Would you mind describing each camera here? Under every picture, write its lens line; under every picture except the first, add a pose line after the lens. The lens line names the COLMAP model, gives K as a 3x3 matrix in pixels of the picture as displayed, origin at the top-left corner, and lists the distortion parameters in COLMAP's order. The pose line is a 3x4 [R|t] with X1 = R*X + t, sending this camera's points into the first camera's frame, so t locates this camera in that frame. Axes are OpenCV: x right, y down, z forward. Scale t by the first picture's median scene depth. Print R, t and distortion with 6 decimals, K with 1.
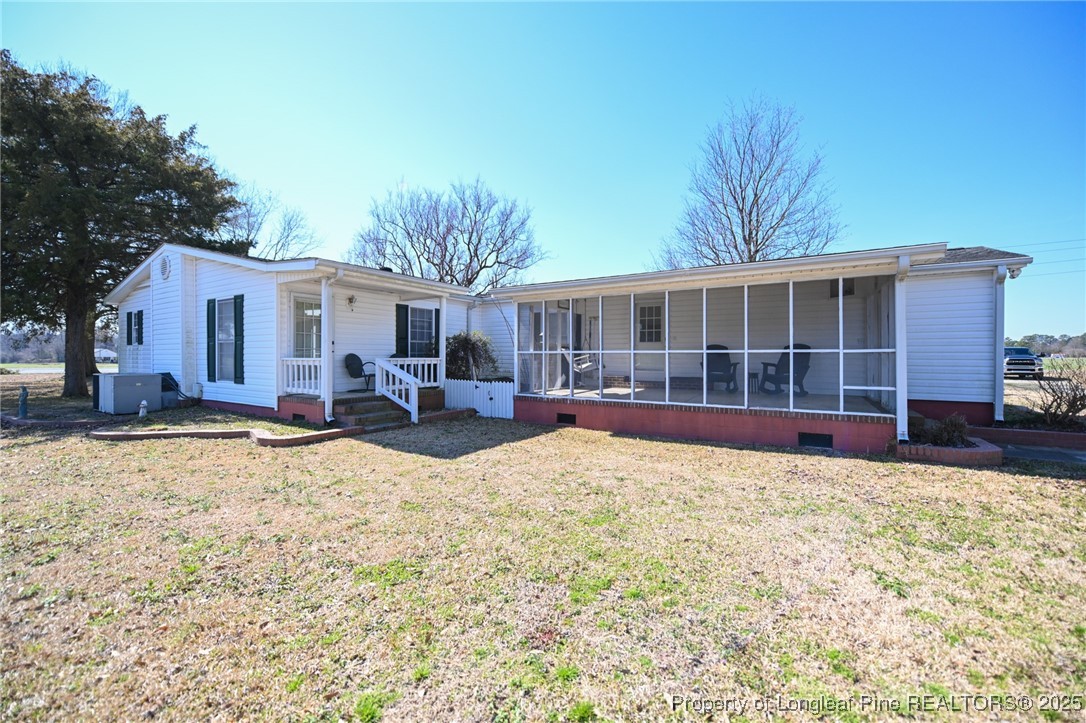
lens RADIAL K [[428.7, 0, 539.3], [0, 428.7, 355.8], [0, 0, 1]] dist [-0.009117, -0.000102]
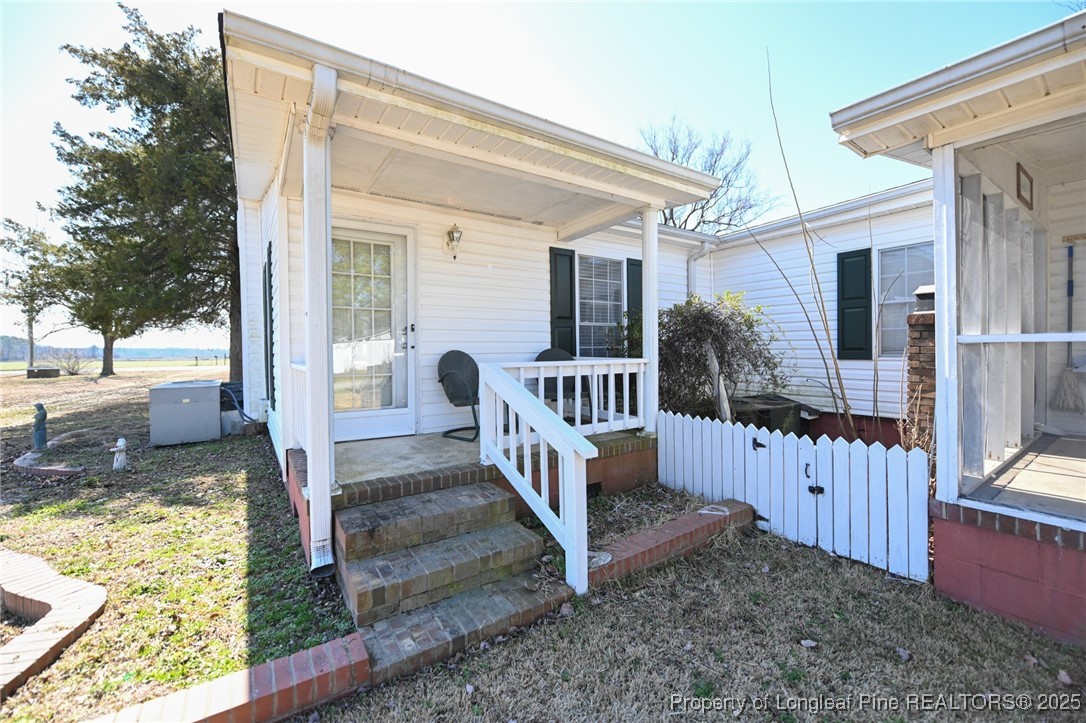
lens RADIAL K [[428.7, 0, 545.4], [0, 428.7, 356.0], [0, 0, 1]] dist [-0.009117, -0.000102]
pose [[0.918854, -0.006572, -0.394543, -0.155437], [0.012276, 0.999853, 0.011937, -0.003446], [0.394407, -0.015812, 0.918800, 0.579667]]
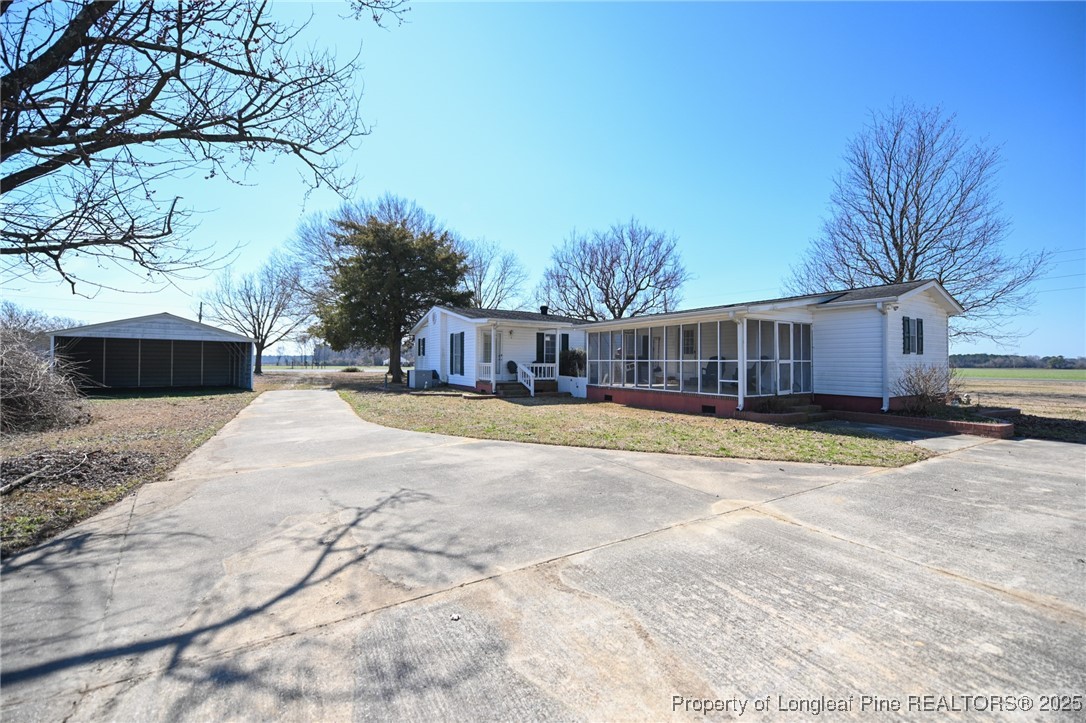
lens RADIAL K [[428.7, 0, 536.8], [0, 428.7, 359.2], [0, 0, 1]] dist [-0.009117, -0.000102]
pose [[0.885358, 0.002789, -0.464902, 0.514350], [-0.006691, 0.999955, -0.006744, -0.000548], [0.464862, 0.009082, 0.885336, -0.590729]]
